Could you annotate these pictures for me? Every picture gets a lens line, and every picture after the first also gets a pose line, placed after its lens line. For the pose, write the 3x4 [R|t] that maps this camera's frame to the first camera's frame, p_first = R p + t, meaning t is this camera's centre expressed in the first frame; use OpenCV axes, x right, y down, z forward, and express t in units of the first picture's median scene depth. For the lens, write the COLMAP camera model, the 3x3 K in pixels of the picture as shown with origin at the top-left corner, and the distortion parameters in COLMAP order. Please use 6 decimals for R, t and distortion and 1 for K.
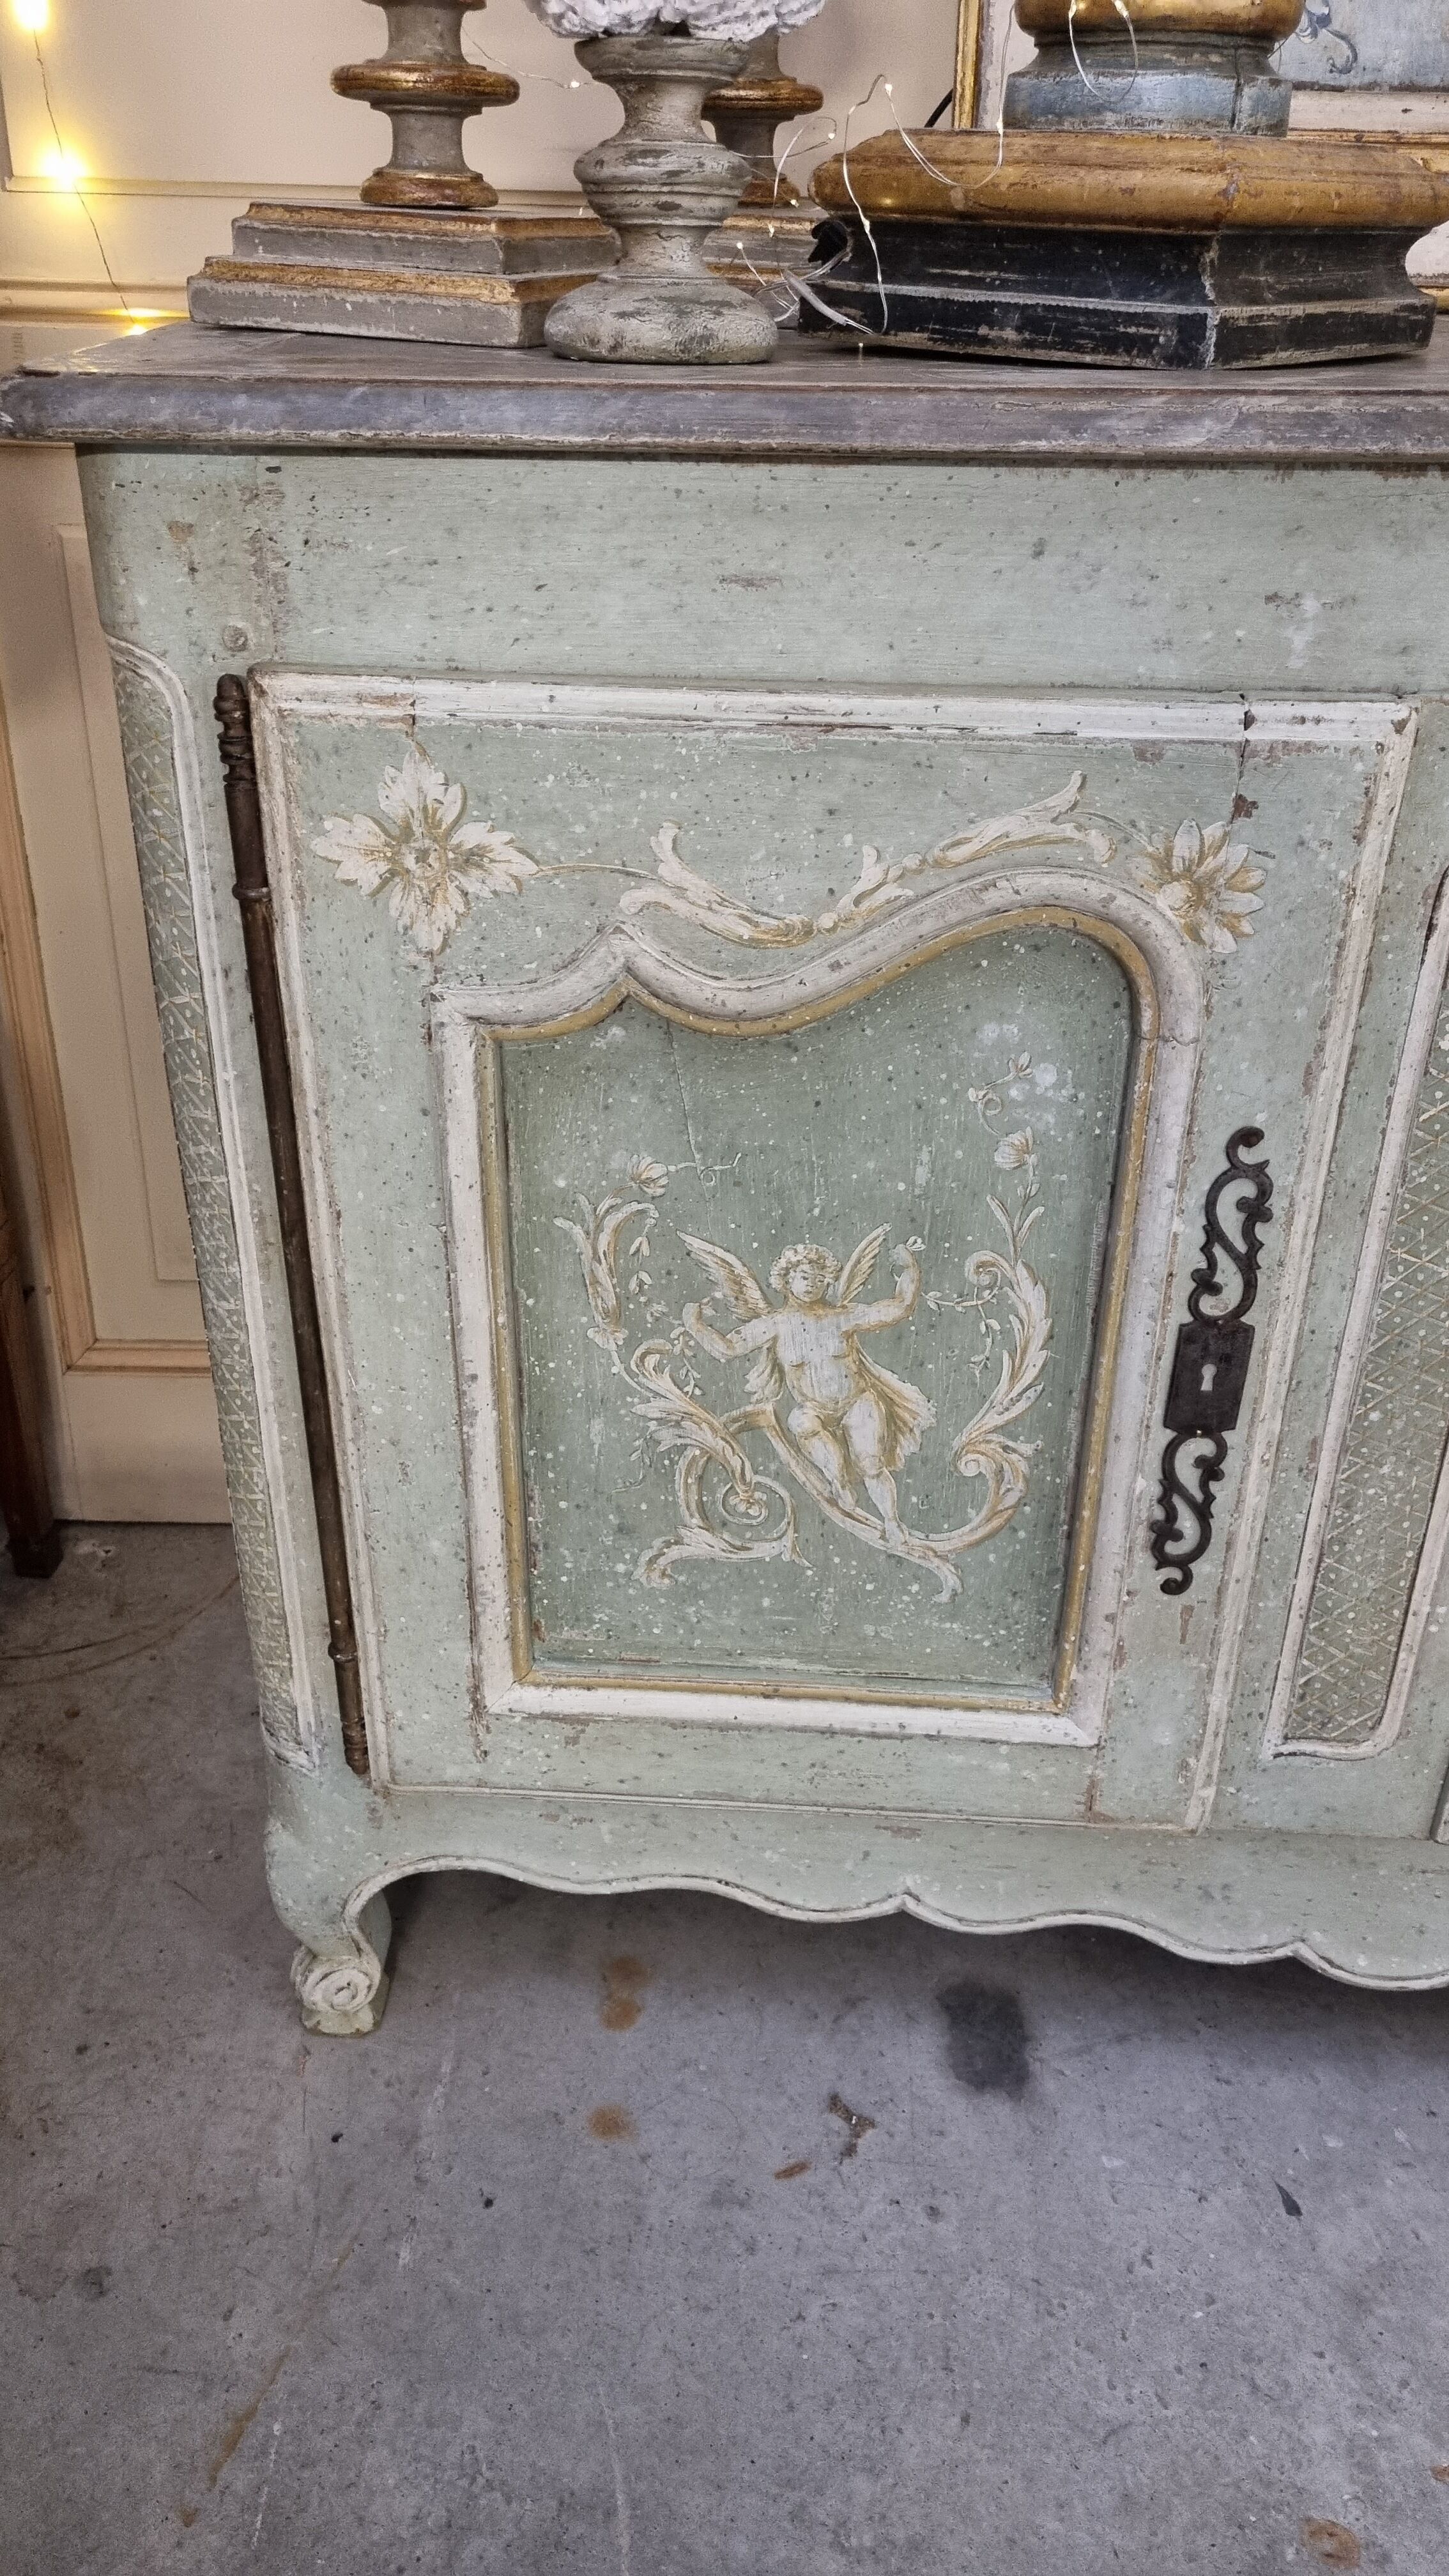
lens RADIAL K [[1998.1, 0, 712.0], [0, 1998.1, 1303.1], [0, 0, 1]] dist [0.042847, -0.049685]
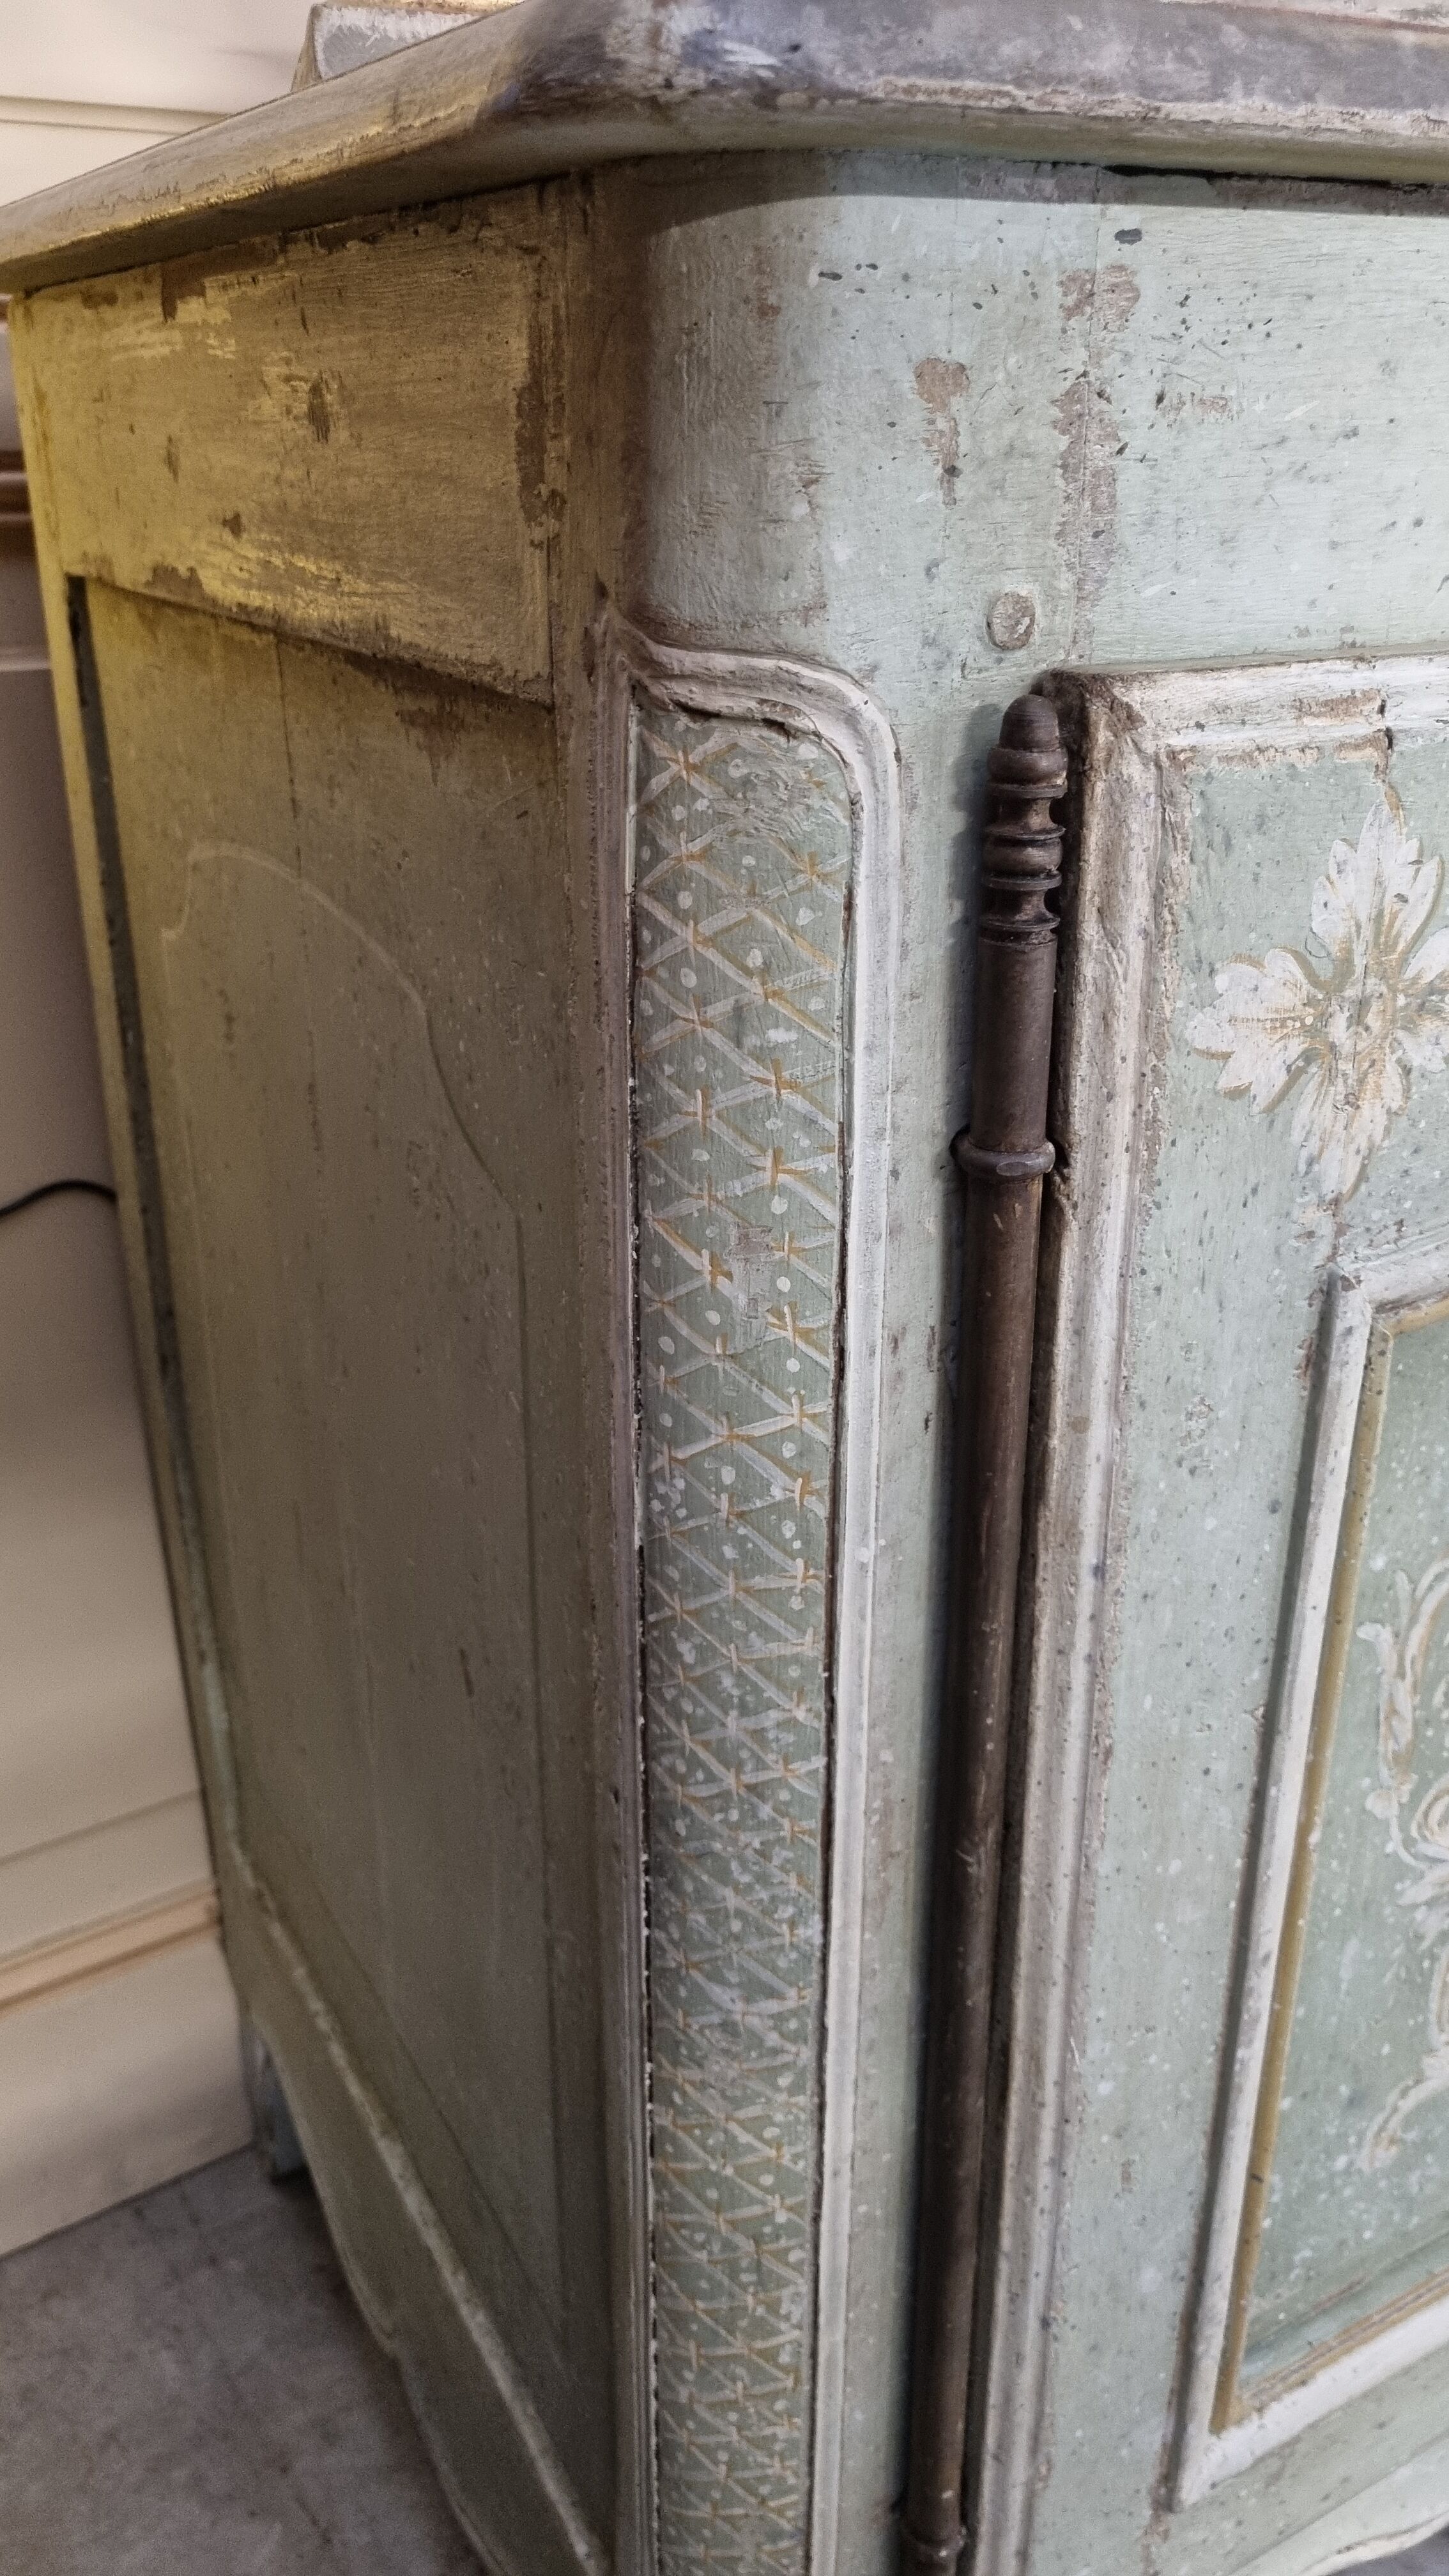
lens RADIAL K [[2018.3, 0, 719.2], [0, 2018.3, 1280.3], [0, 0, 1]] dist [0.035966, -0.040134]
pose [[0.841886, -0.229607, 0.488374, -0.445193], [0.283260, 0.958300, -0.037759, -0.151567], [-0.459338, 0.170126, 0.871817, 0.526182]]
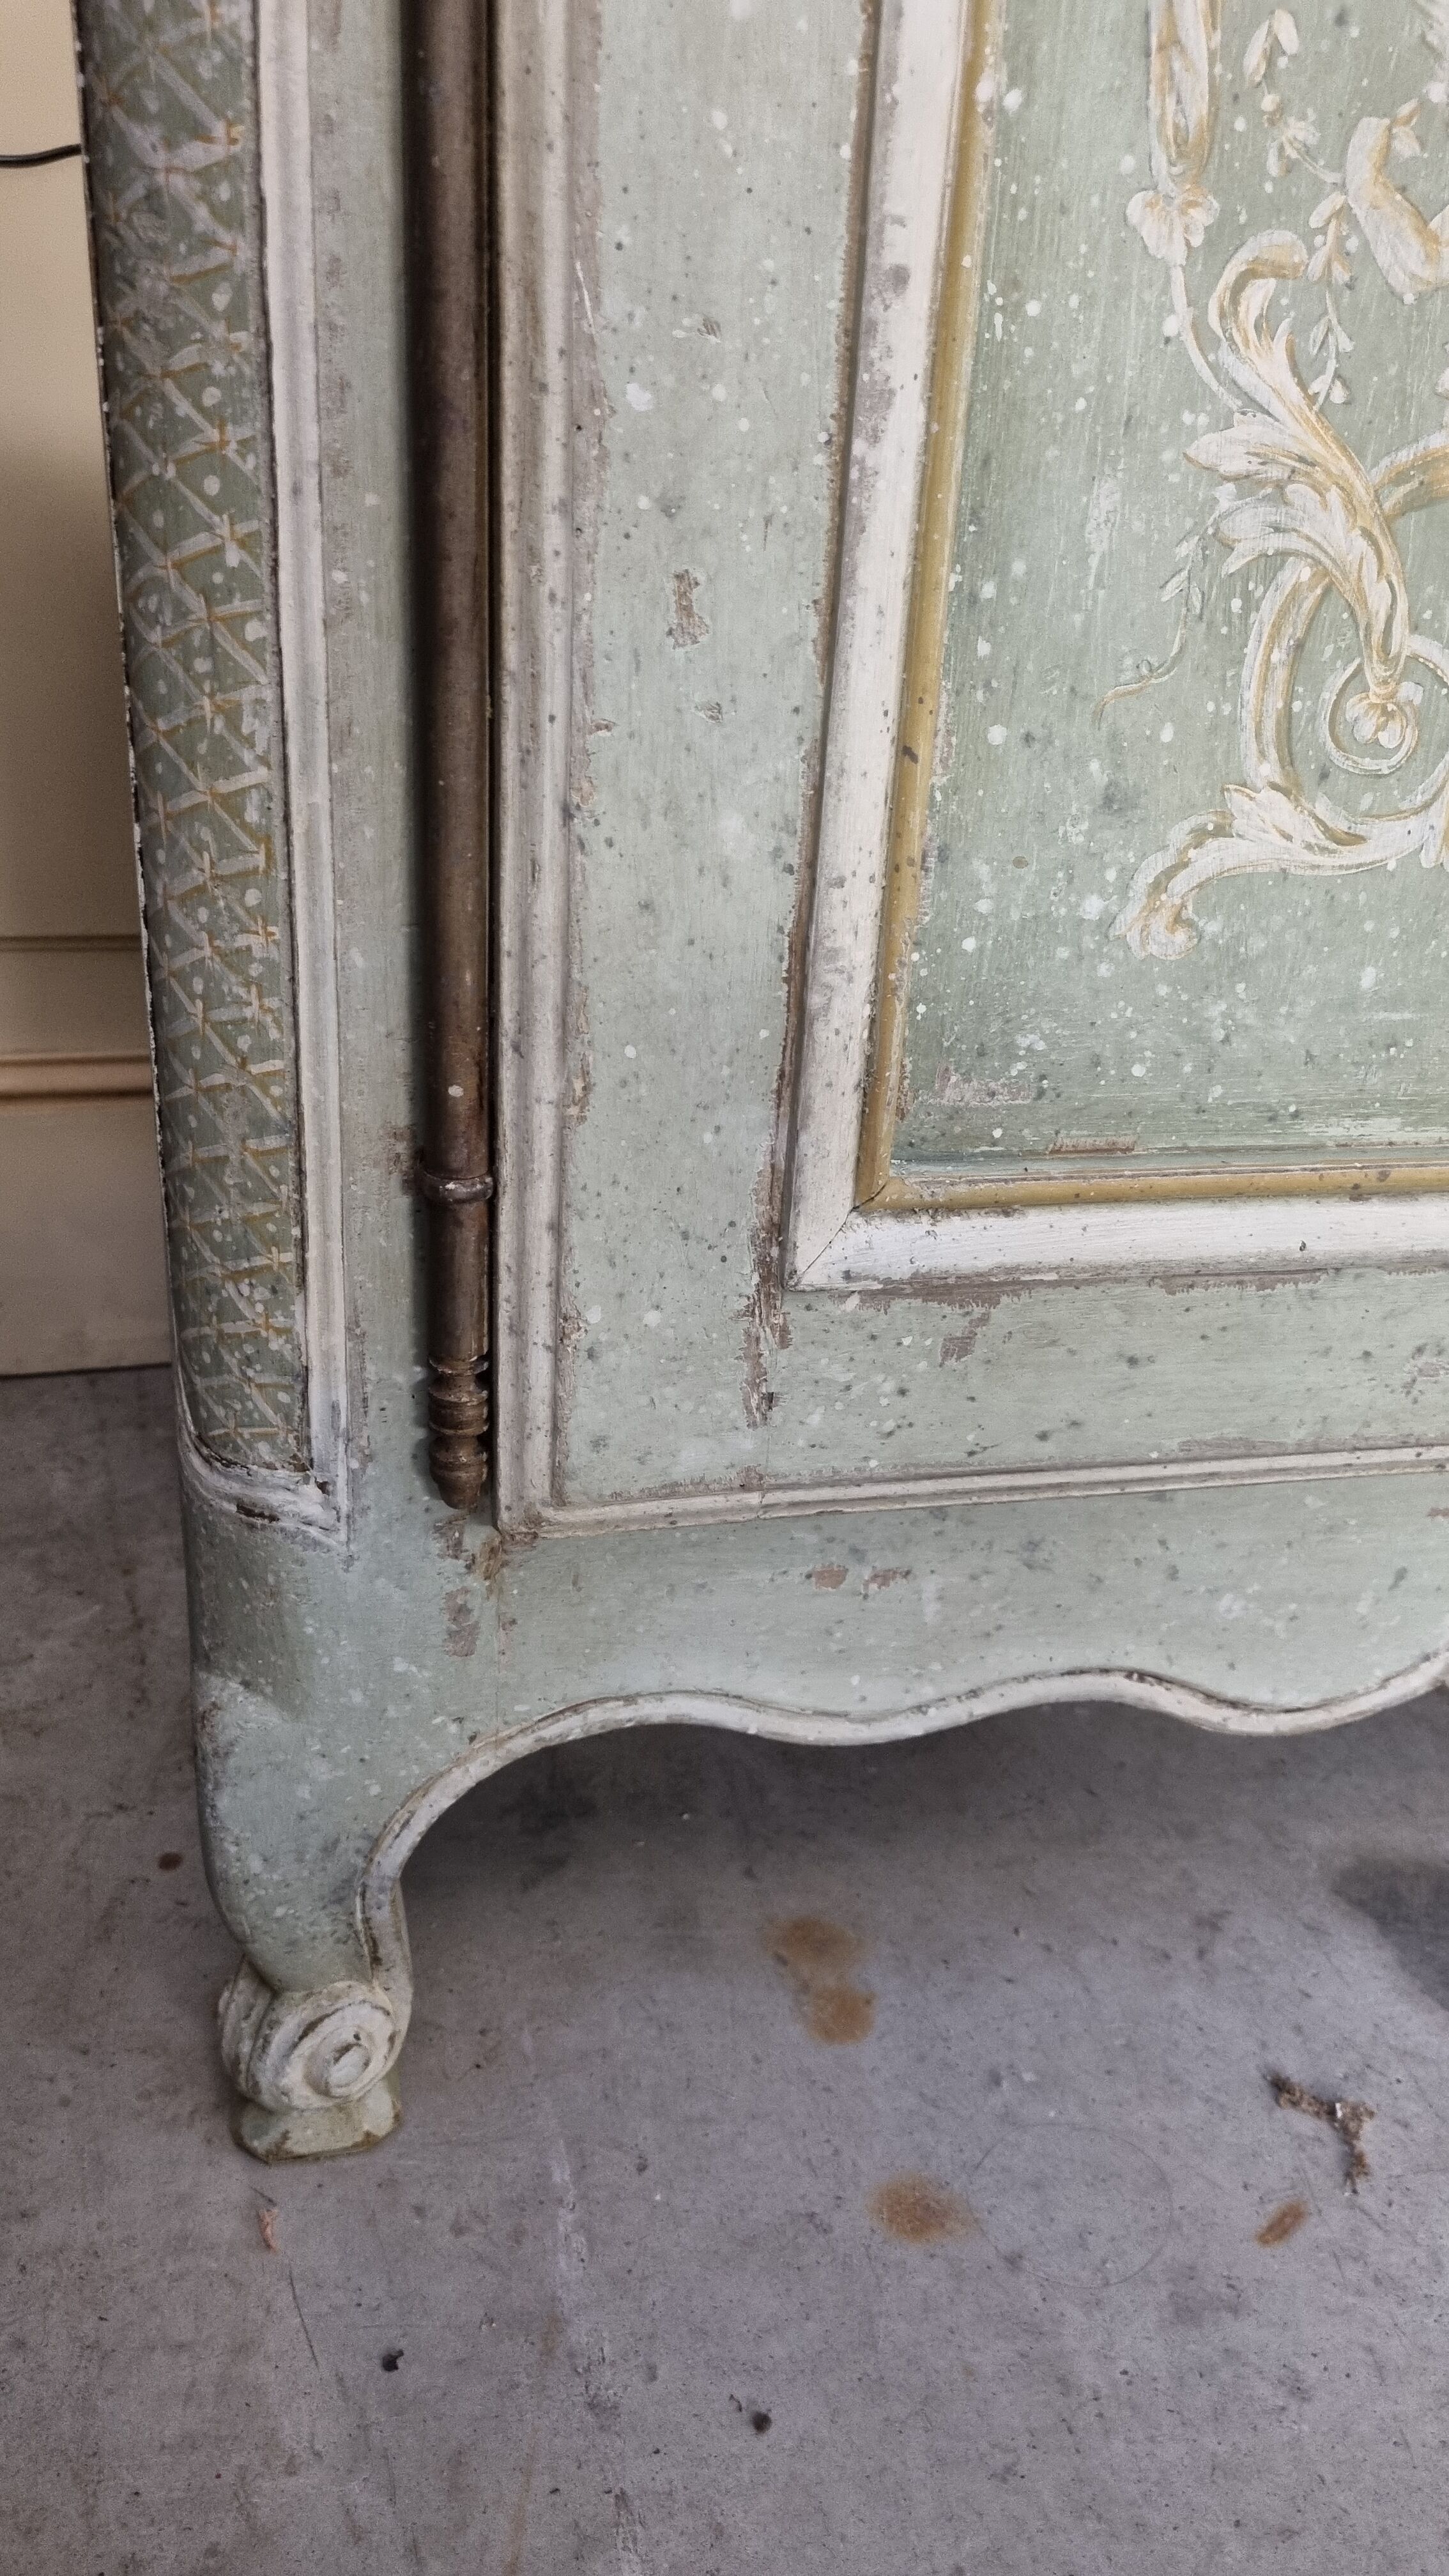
lens RADIAL K [[1998.1, 0, 712.0], [0, 1998.1, 1303.1], [0, 0, 1]] dist [0.042847, -0.049685]
pose [[0.958419, -0.085081, 0.272385, -0.264982], [0.103136, 0.993273, -0.052639, 0.241625], [-0.266075, 0.078543, 0.960747, 0.607958]]
